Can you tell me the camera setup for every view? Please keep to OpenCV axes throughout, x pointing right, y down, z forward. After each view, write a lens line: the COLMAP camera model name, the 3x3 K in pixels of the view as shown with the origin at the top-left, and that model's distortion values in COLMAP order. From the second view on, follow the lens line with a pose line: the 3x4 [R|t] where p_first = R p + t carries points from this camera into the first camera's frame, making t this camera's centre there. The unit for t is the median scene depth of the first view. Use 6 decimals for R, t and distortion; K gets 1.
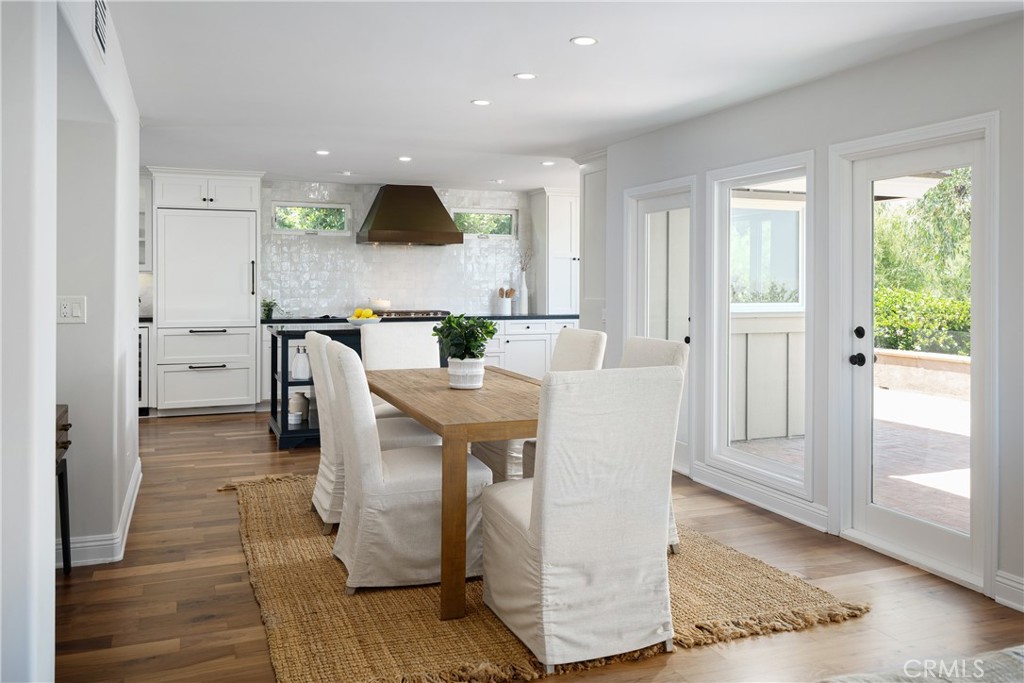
lens RADIAL K [[817.7, 0, 515.1], [0, 817.7, 282.5], [0, 0, 1]] dist [0.006846, 0.003444]
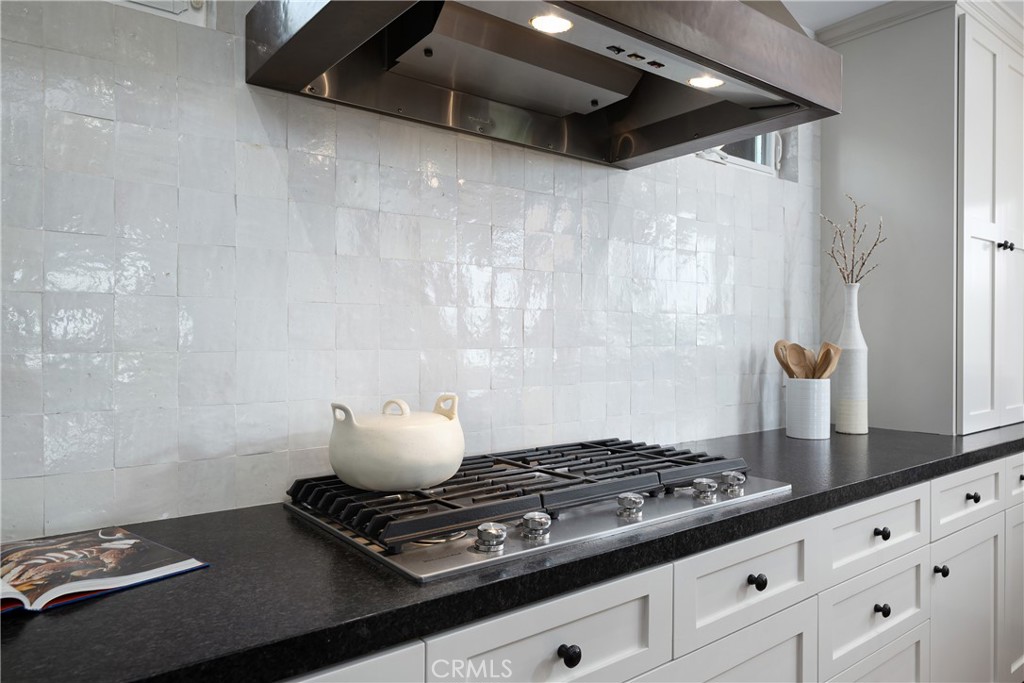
lens RADIAL K [[674.3, 0, 512.0], [0, 674.3, 341.5], [0, 0, 1]] dist [0.002611, 0.000172]
pose [[0.963086, -0.003170, 0.269176, -0.187034], [0.001601, 0.999980, 0.006051, 0.005595], [-0.269190, -0.005397, 0.963072, 0.893290]]
